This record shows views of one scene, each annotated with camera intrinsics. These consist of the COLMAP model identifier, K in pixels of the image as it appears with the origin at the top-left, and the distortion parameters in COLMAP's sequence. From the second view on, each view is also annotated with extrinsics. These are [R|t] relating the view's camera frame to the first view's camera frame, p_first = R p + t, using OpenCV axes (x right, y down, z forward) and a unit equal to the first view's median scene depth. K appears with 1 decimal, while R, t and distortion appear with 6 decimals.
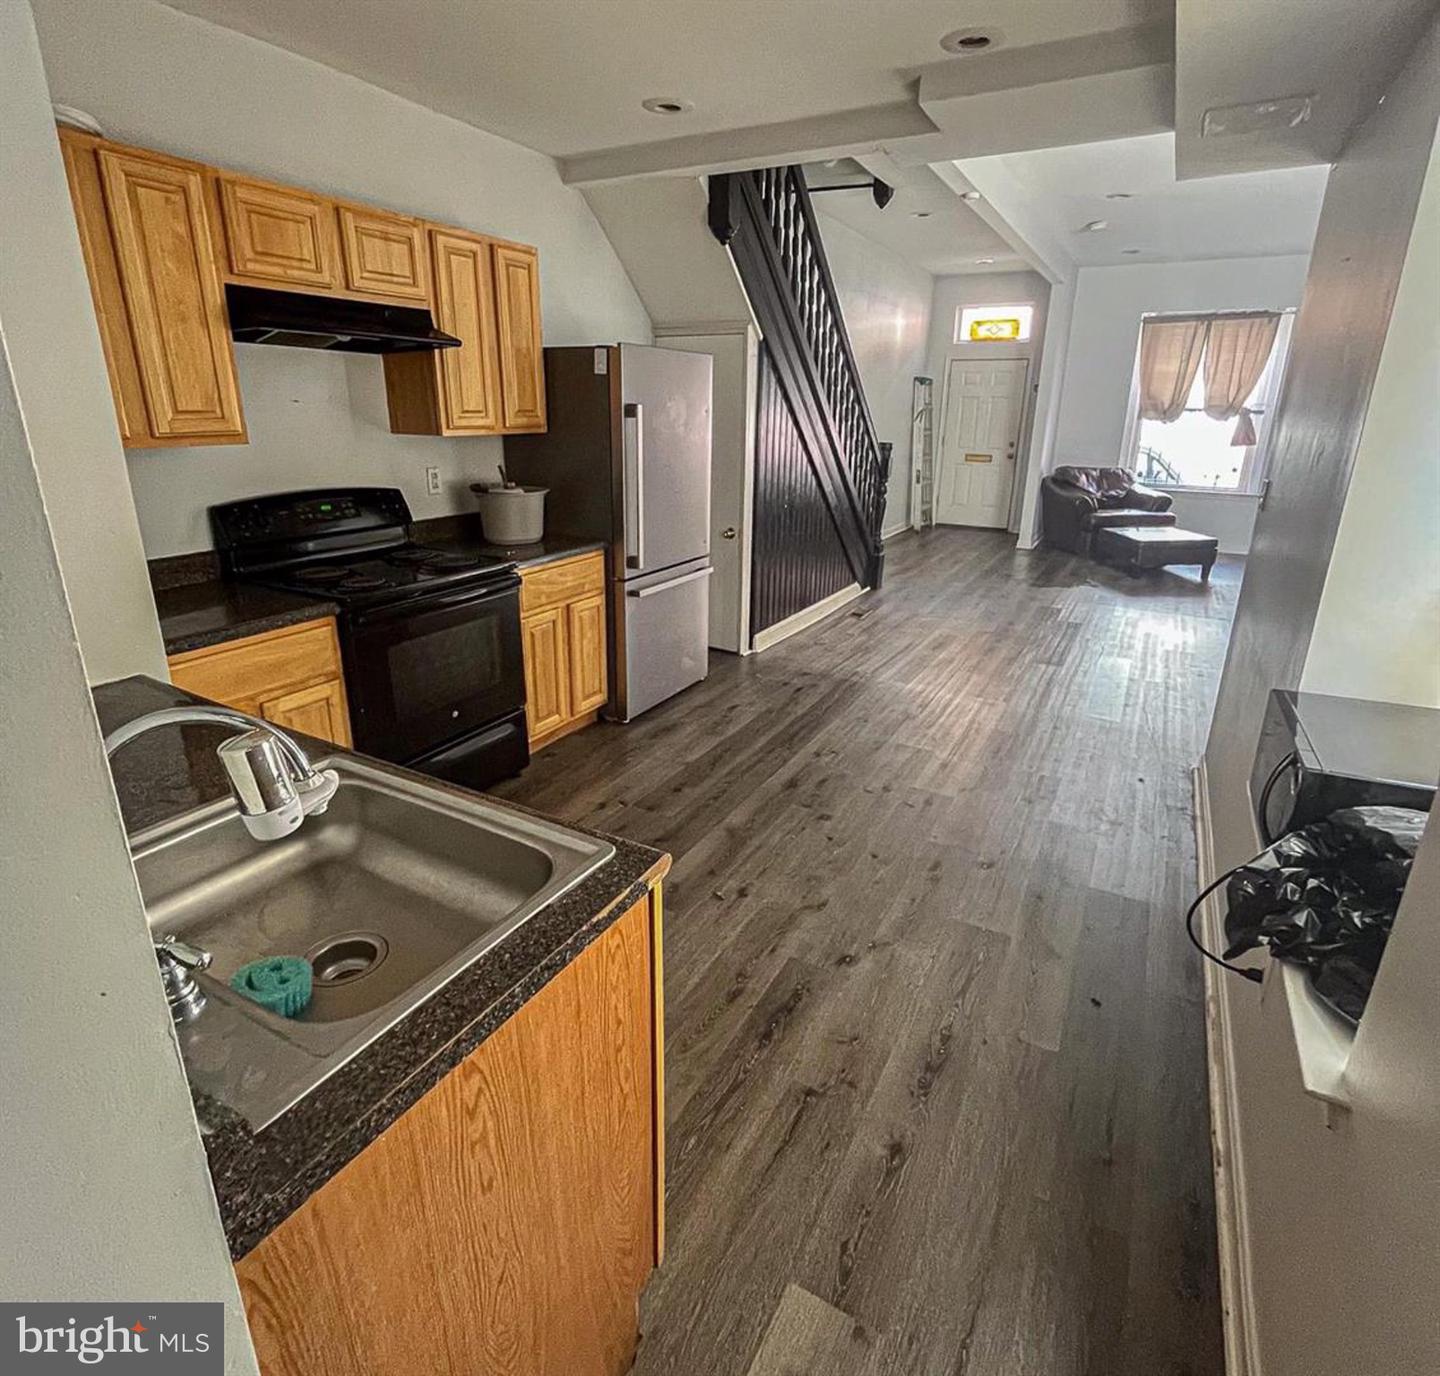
lens RADIAL K [[778.7, 0, 730.0], [0, 778.7, 646.1], [0, 0, 1]] dist [0.002007, -0.002679]
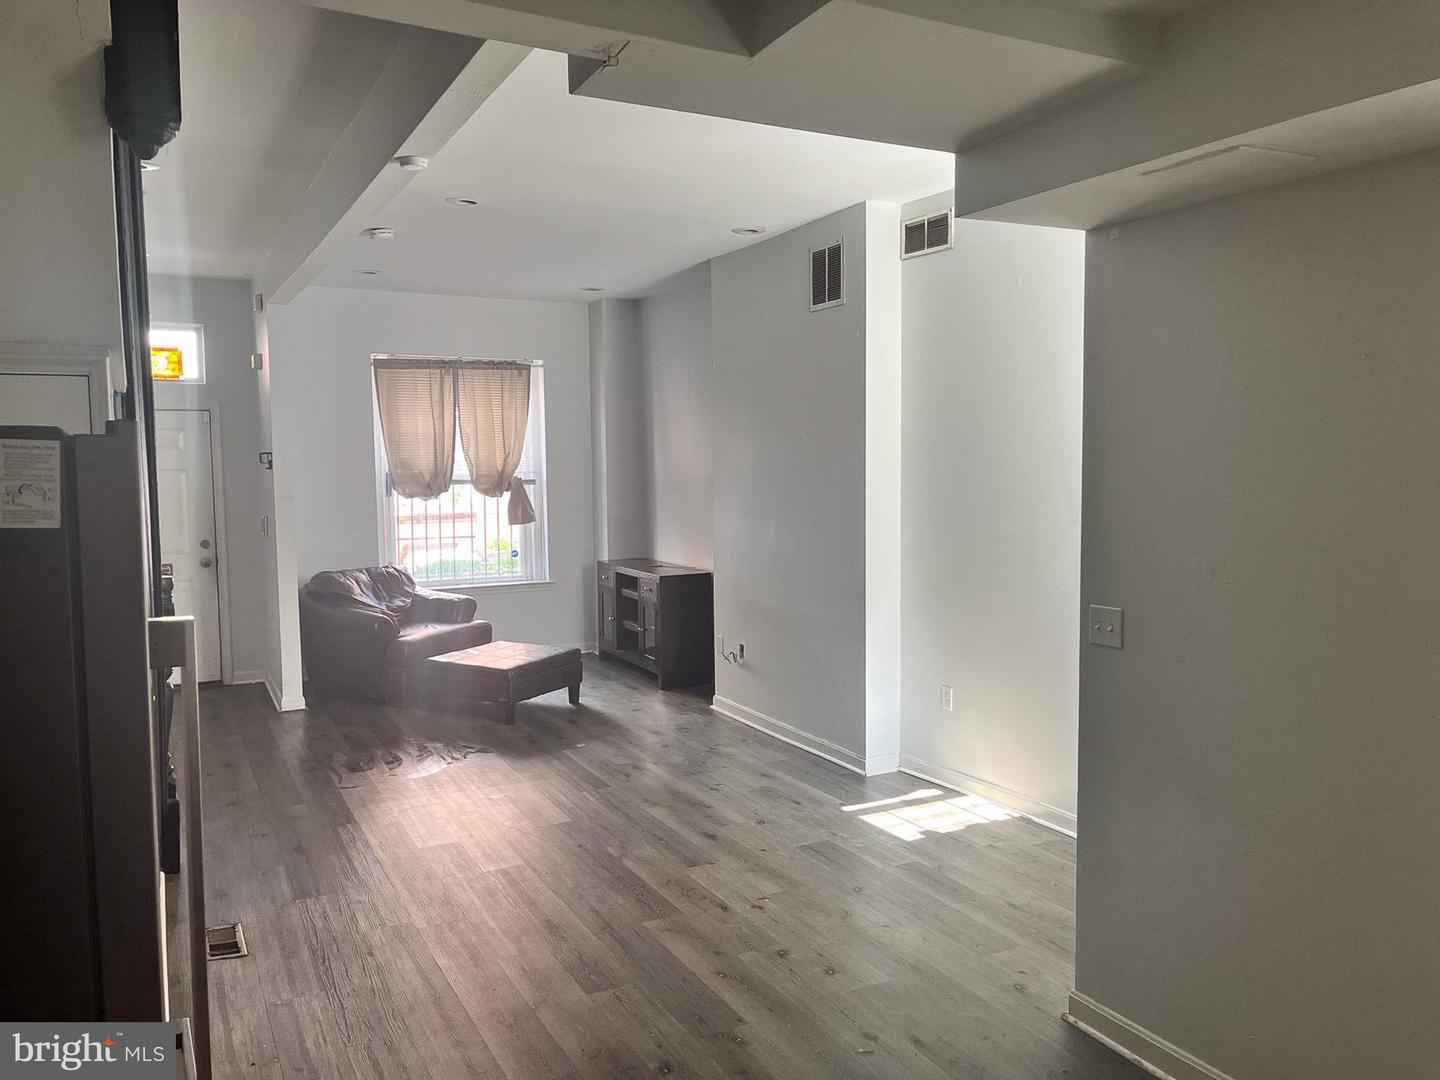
lens RADIAL K [[1090.4, 0, 719.2], [0, 1090.4, 537.5], [0, 0, 1]] dist [0.067490, -0.013127]
pose [[0.557607, -0.080105, 0.826231, -0.143453], [0.261976, 0.961448, -0.083588, -0.102098], [-0.787682, 0.263062, 0.557096, 0.242283]]
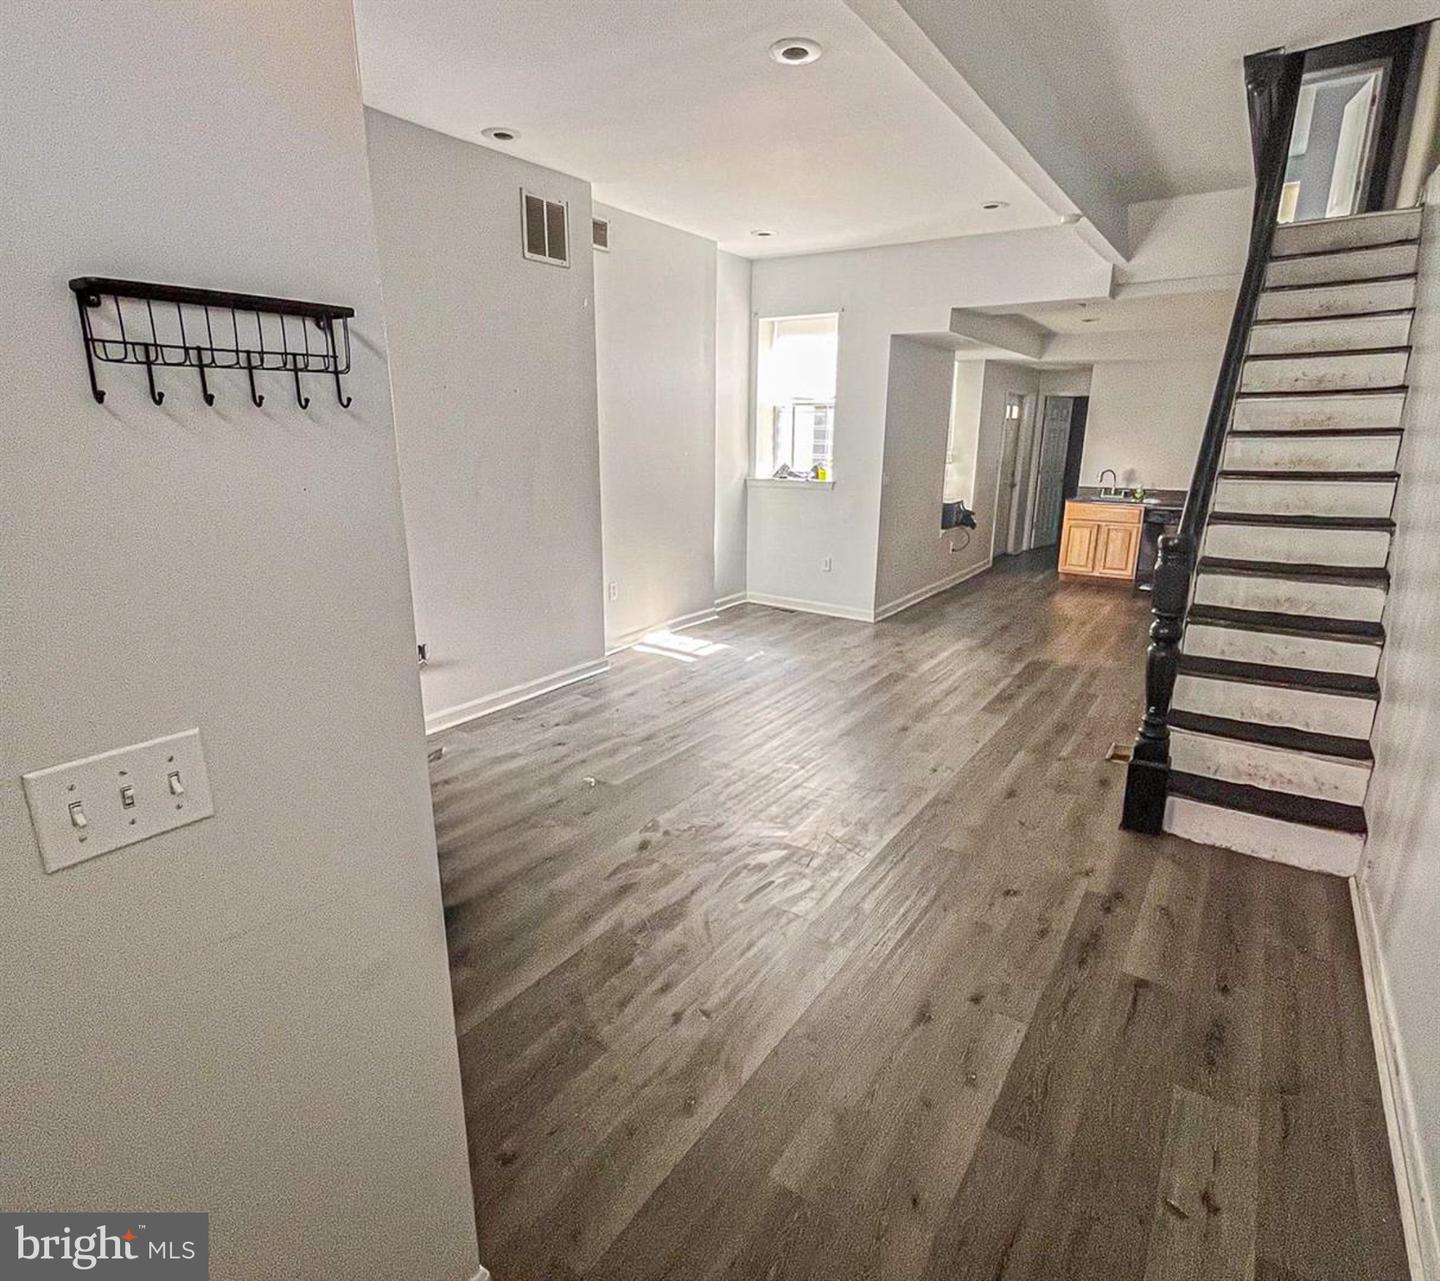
lens RADIAL K [[808.6, 0, 714.3], [0, 808.6, 633.4], [0, 0, 1]] dist [-0.002461, -0.000204]
pose [[-0.993871, -0.042641, 0.101990, 0.331587], [0.017794, 0.848866, 0.528309, -0.368068], [-0.109103, 0.526886, -0.842904, 1.149383]]
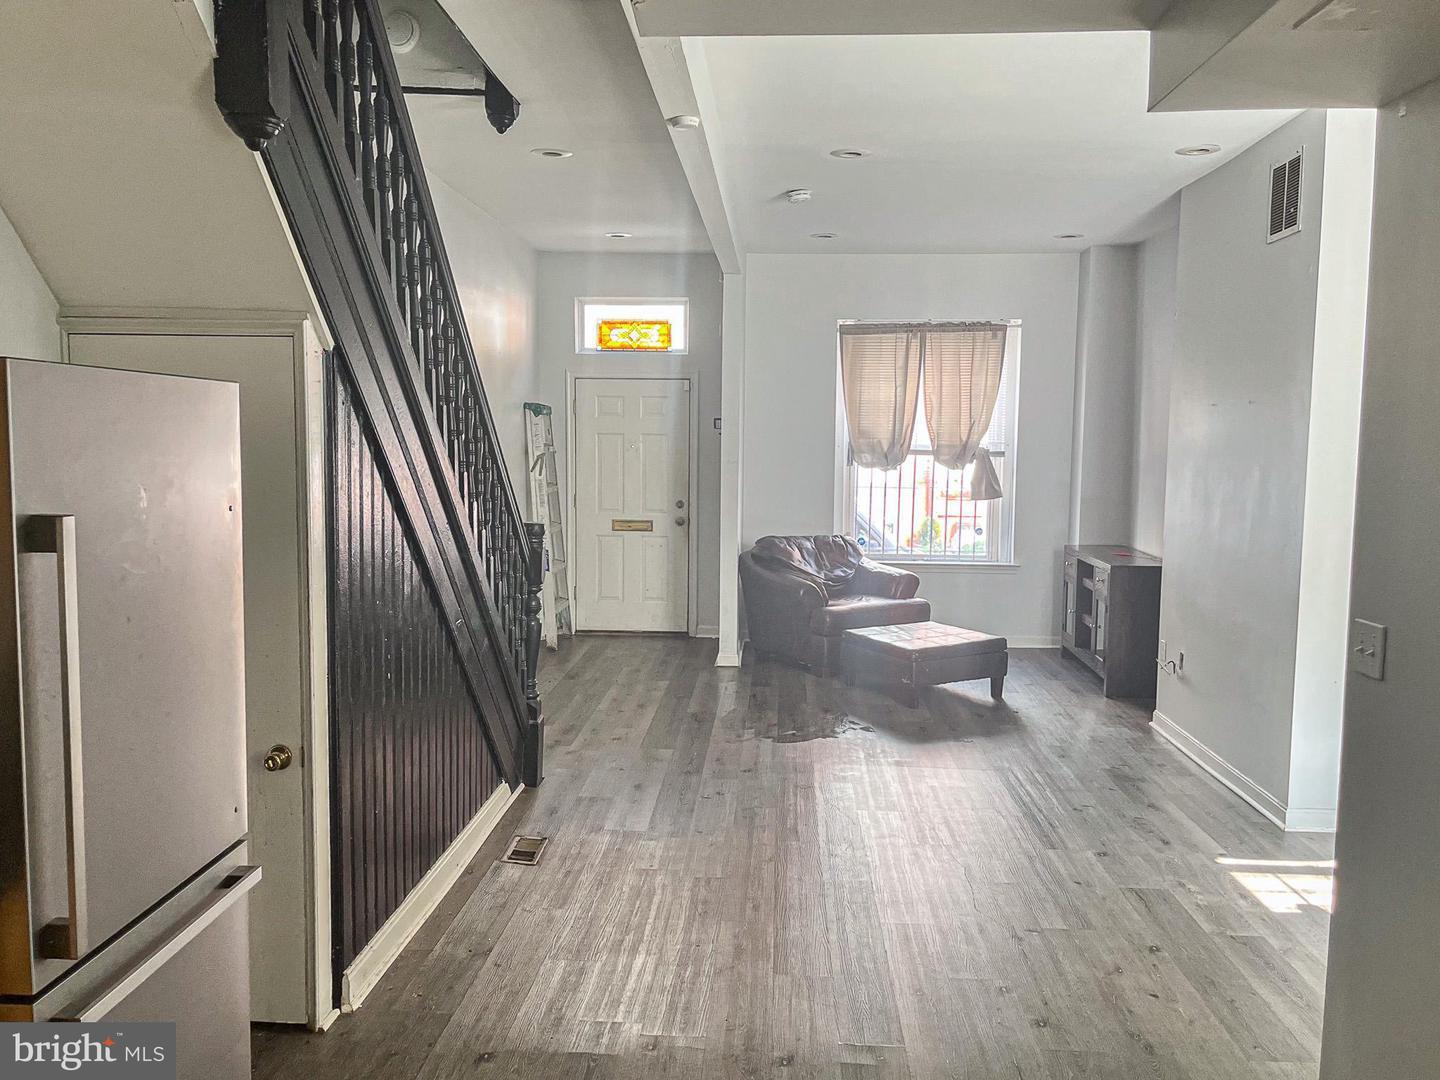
lens RADIAL K [[1170.9, 0, 717.0], [0, 1170.9, 550.3], [0, 0, 1]] dist [0.052104, -0.044538]
pose [[0.903018, -0.047703, 0.426947, -0.031808], [0.130042, 0.977543, -0.165826, -0.065189], [-0.409449, 0.205265, 0.888942, 0.152541]]
